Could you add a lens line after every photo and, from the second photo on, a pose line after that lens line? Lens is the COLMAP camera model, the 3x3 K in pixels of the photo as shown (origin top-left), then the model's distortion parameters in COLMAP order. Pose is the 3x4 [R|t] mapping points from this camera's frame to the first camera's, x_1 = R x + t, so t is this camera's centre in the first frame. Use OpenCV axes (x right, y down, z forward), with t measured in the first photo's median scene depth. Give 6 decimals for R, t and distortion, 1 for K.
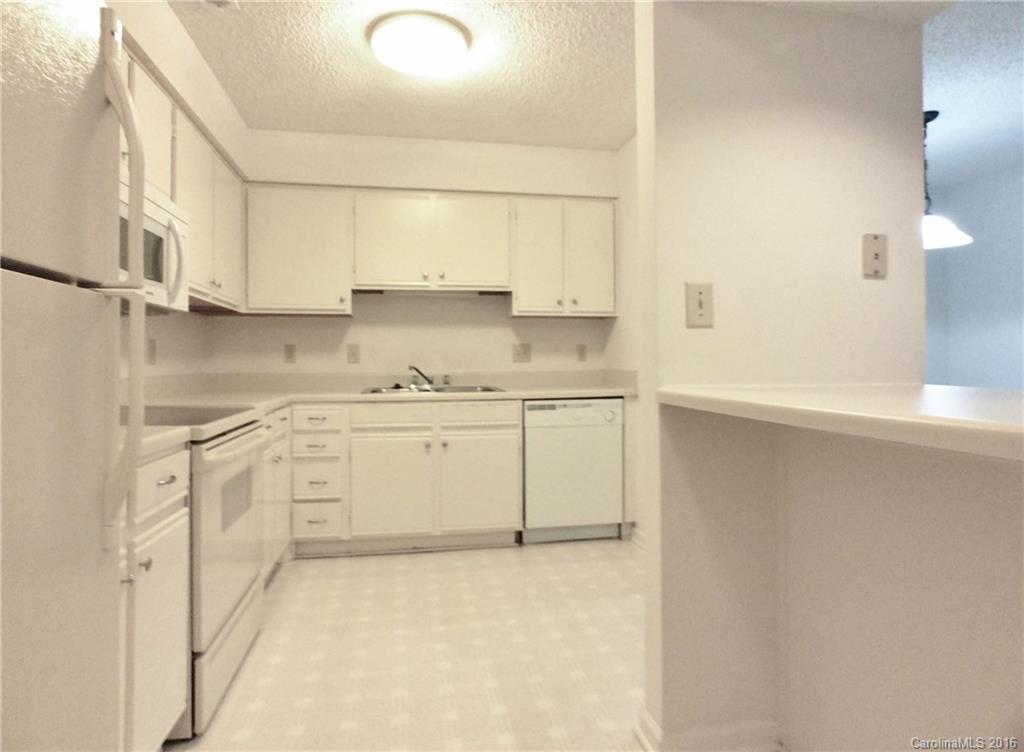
lens RADIAL K [[601.0, 0, 510.7], [0, 601.0, 371.4], [0, 0, 1]] dist [-0.033031, 0.029438]
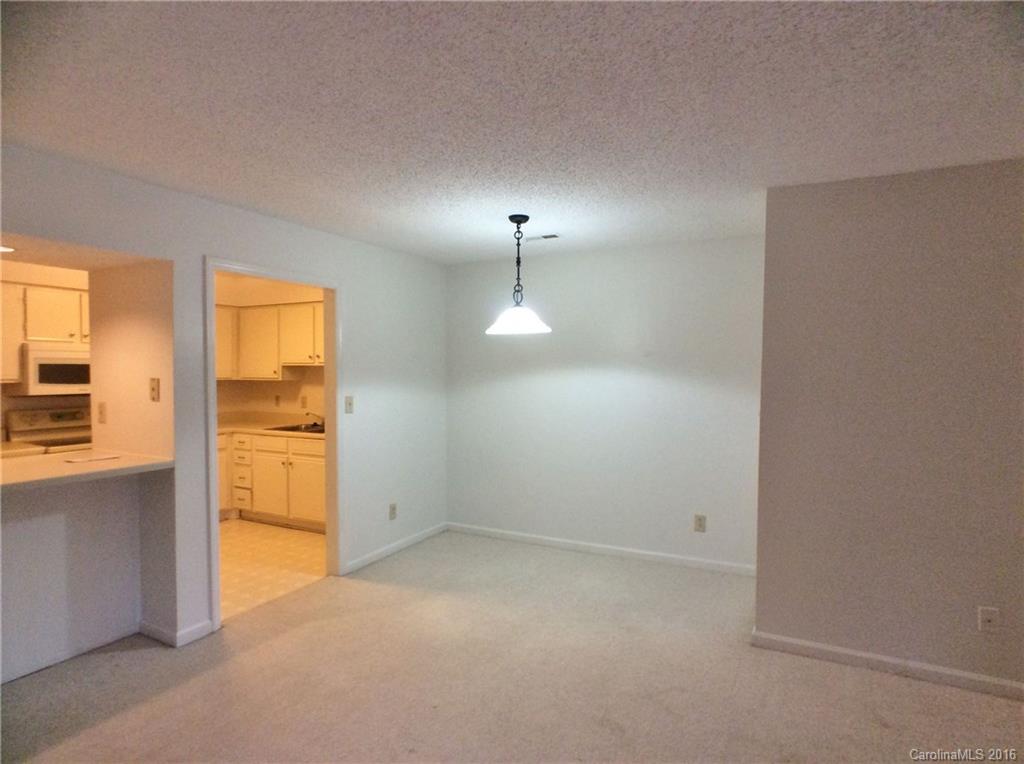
lens RADIAL K [[591.8, 0, 512.0], [0, 591.8, 382.0], [0, 0, 1]] dist [-0.001012, -0.000956]
pose [[0.786789, 0.017783, -0.616966, 1.362015], [-0.013520, 0.999842, 0.011577, -0.128406], [0.617074, -0.000768, 0.786905, 0.104427]]
